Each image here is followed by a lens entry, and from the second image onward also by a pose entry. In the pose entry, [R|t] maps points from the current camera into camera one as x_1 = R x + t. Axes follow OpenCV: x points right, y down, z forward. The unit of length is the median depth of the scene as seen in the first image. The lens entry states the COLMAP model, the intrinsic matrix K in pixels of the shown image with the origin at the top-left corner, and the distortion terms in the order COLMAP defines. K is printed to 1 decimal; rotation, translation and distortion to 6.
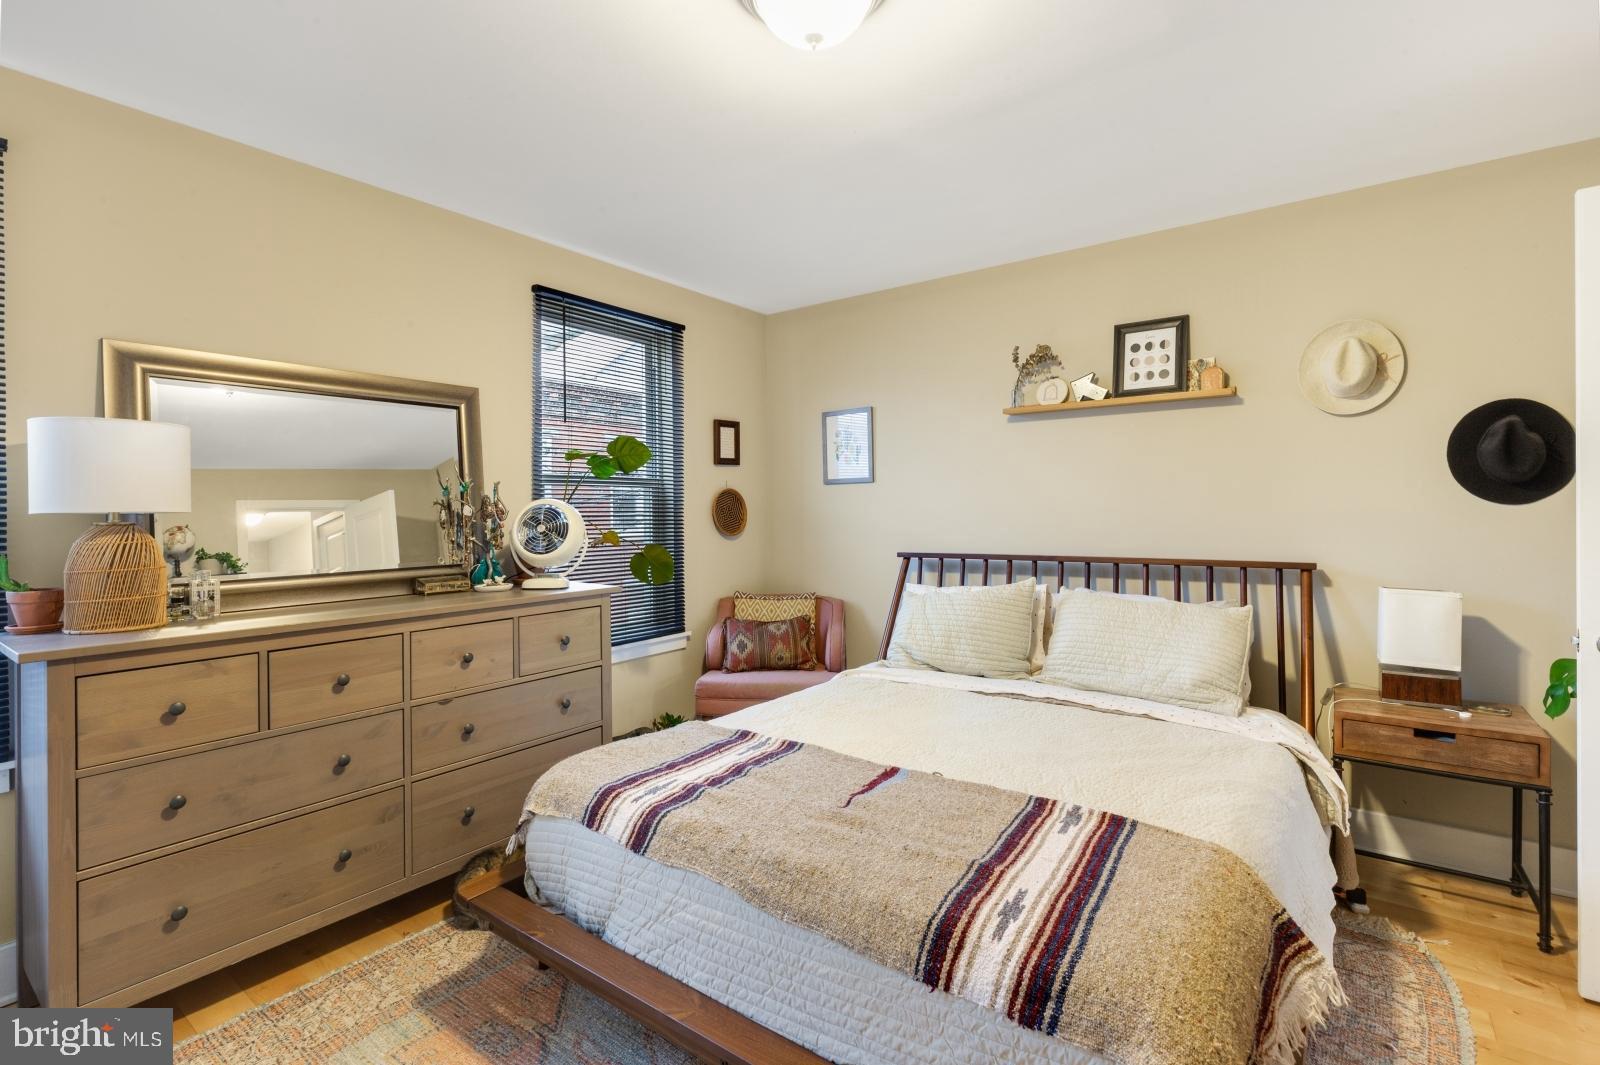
lens RADIAL K [[707.5, 0, 769.9], [0, 707.5, 510.1], [0, 0, 1]] dist [0.002331, 0.000138]
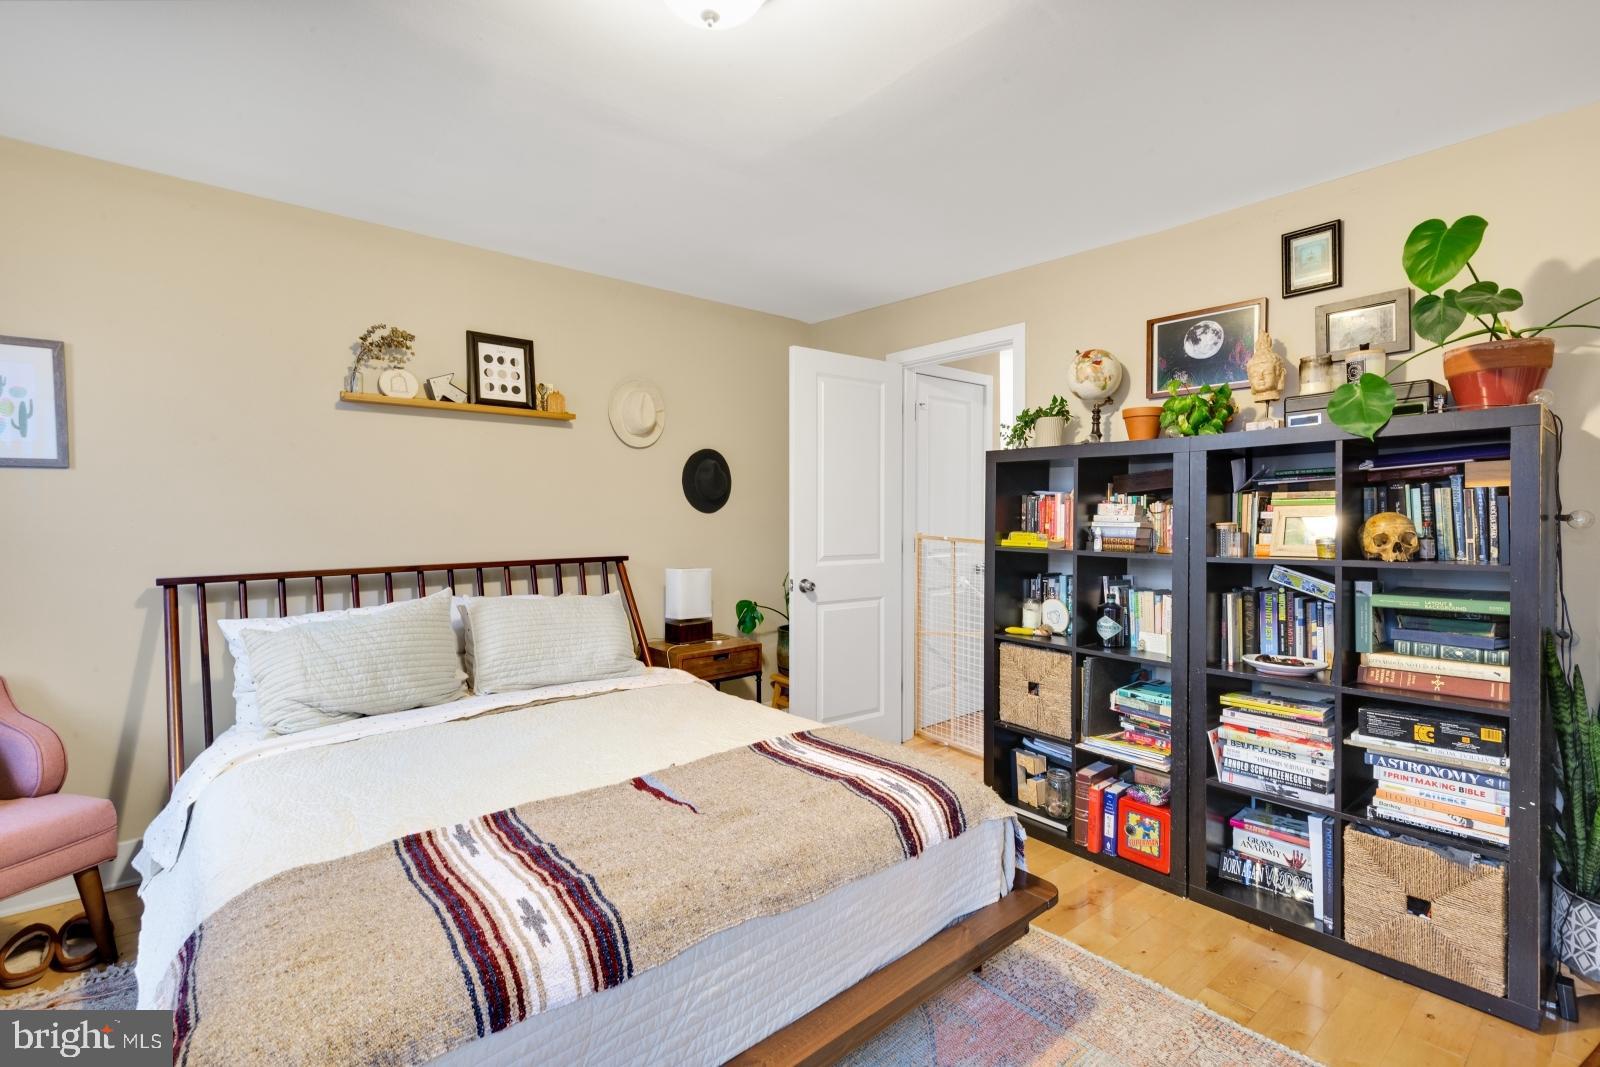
lens RADIAL K [[728.7, 0, 800.0], [0, 728.7, 533.5], [0, 0, 1]] dist [0.002966, 0.000075]
pose [[0.208829, -0.017163, 0.977802, -0.448258], [-0.000309, 0.999845, 0.017616, 0.007186], [-0.977952, -0.003981, 0.208791, 0.345511]]
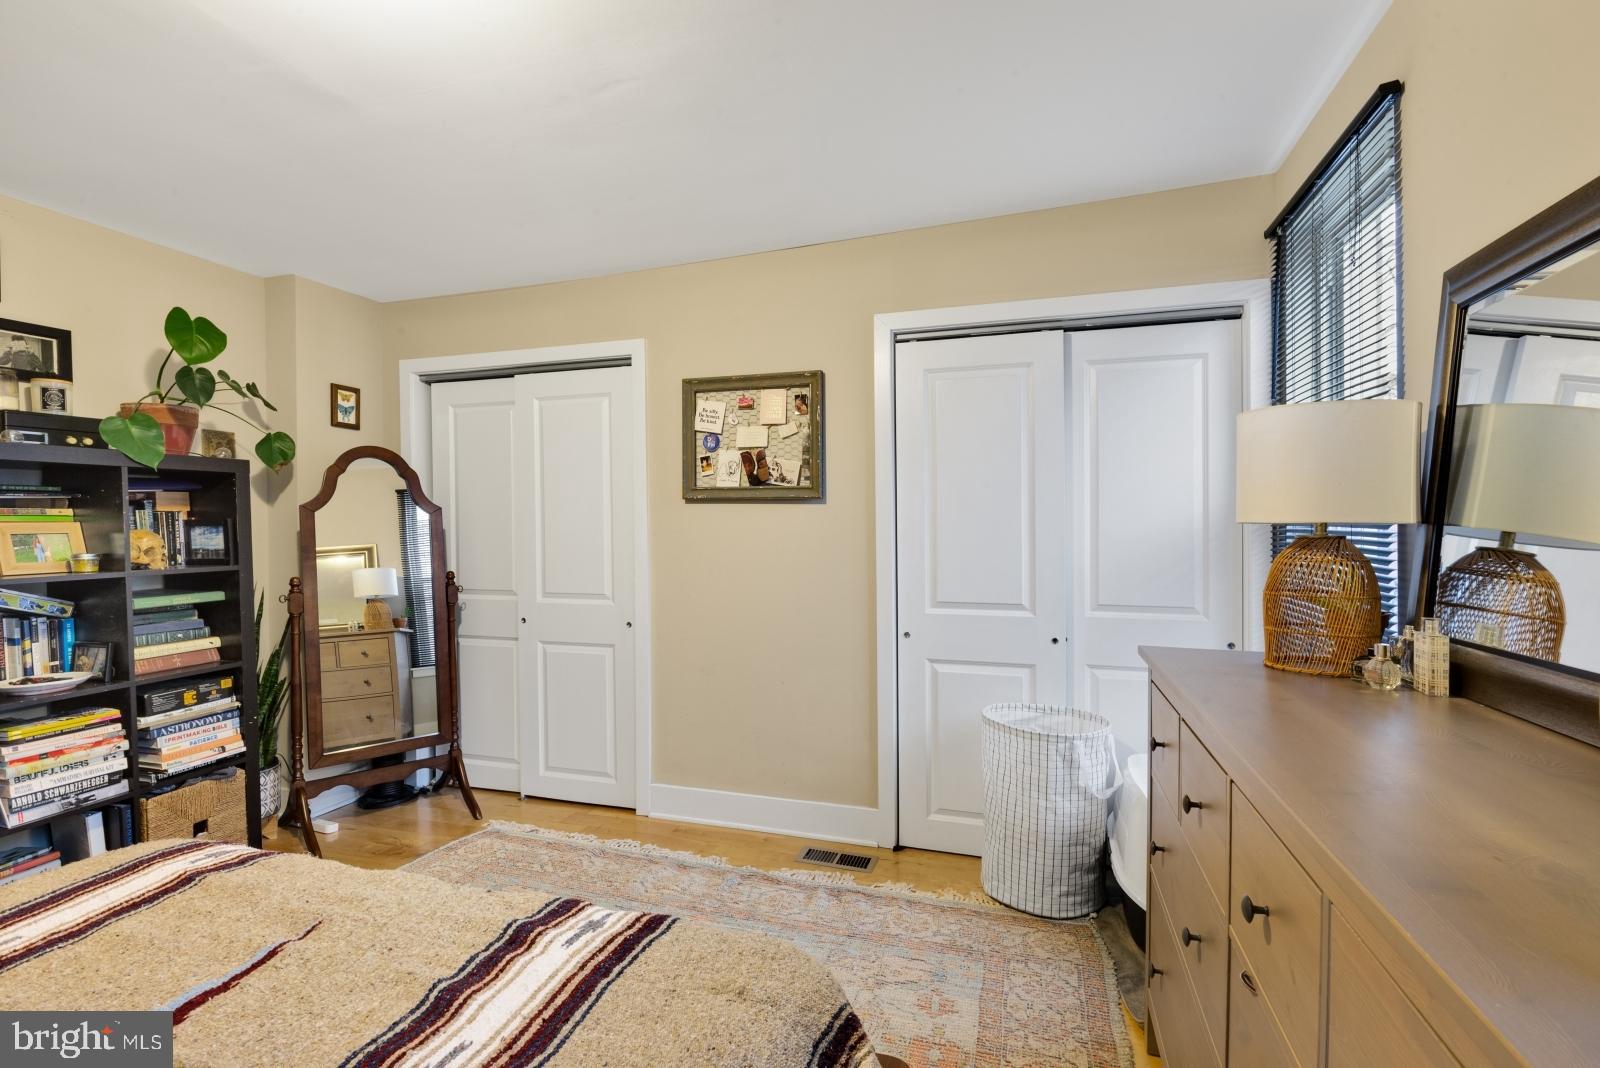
lens RADIAL K [[738.7, 0, 793.3], [0, 738.7, 544.8], [0, 0, 1]] dist [-0.000621, -0.000223]
pose [[-0.933958, 0.016518, -0.357002, -0.049715], [0.008363, 0.999668, 0.024375, 0.001969], [0.357286, 0.019779, -0.933786, 1.000275]]
